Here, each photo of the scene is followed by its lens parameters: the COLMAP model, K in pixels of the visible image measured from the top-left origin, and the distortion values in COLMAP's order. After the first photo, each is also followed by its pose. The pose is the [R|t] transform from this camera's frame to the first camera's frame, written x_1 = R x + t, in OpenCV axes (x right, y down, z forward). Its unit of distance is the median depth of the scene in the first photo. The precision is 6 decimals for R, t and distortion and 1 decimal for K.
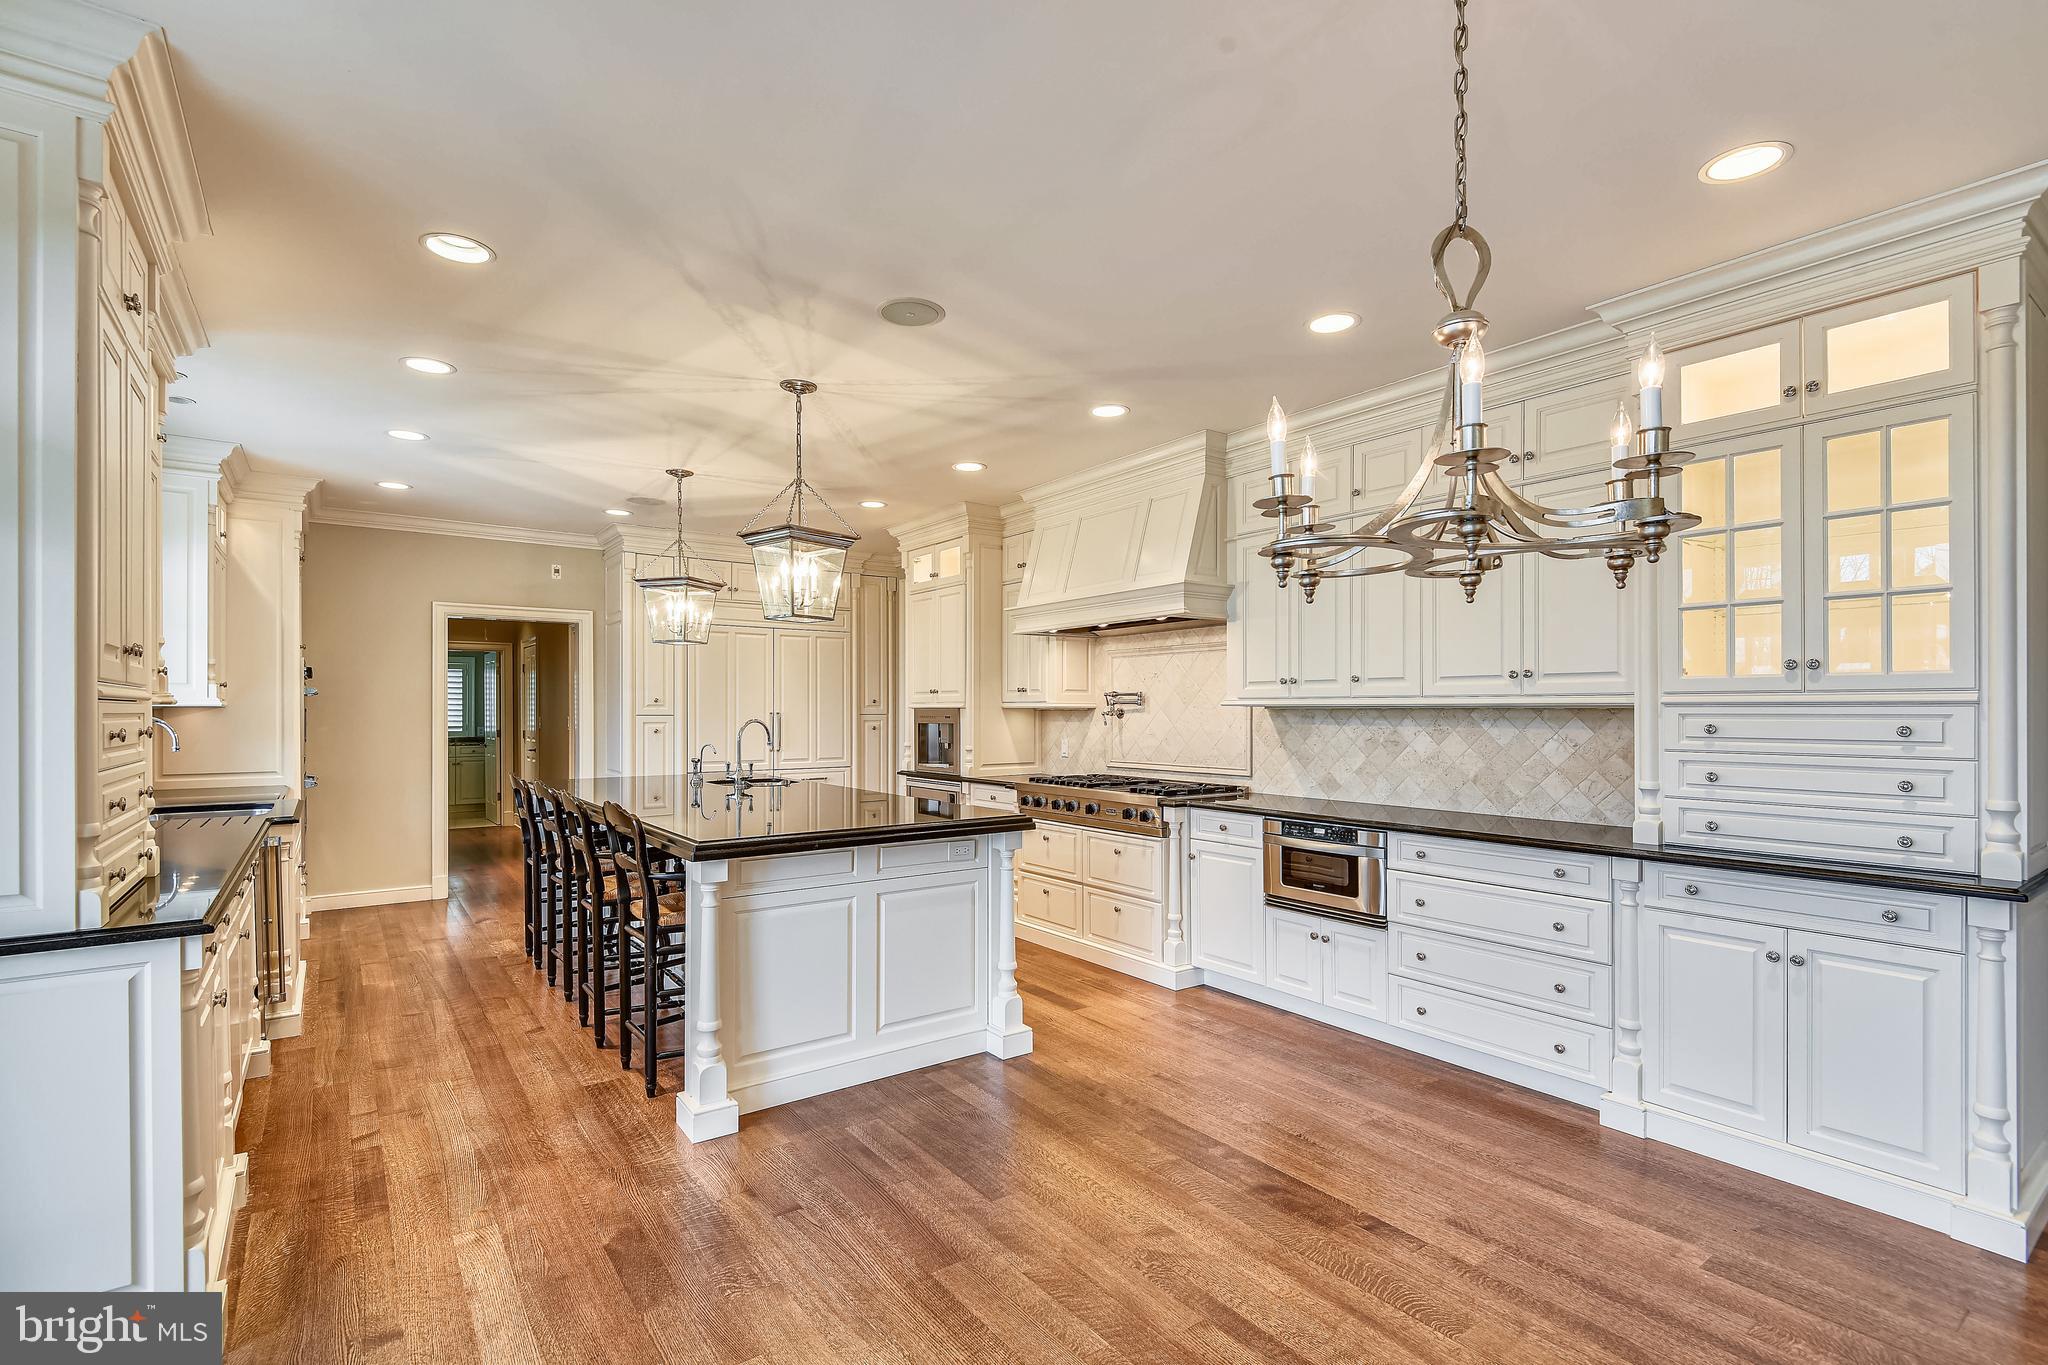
lens RADIAL K [[942.3, 0, 1018.3], [0, 942.3, 702.6], [0, 0, 1]] dist [-0.001164, -0.000172]
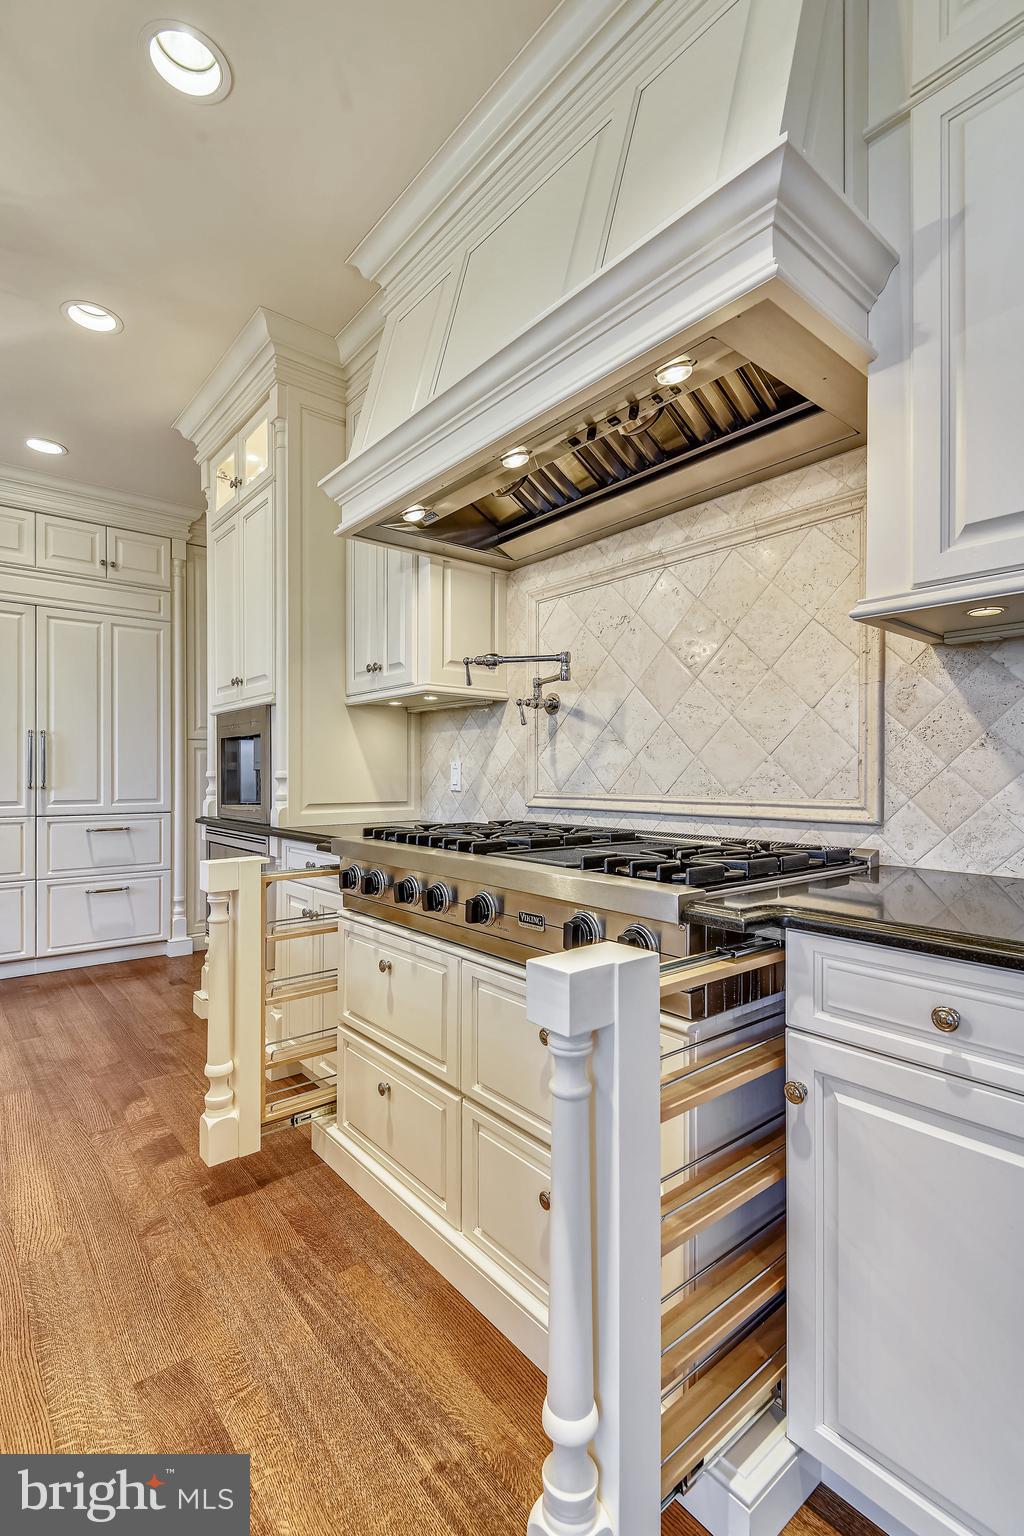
lens RADIAL K [[713.3, 0, 511.6], [0, 713.3, 776.1], [0, 0, 1]] dist [0.000994, -0.000564]
pose [[0.998325, 0.002175, 0.057815, 0.075812], [-0.002765, 0.999945, 0.010133, 0.056962], [-0.057790, -0.010276, 0.998276, 0.735216]]
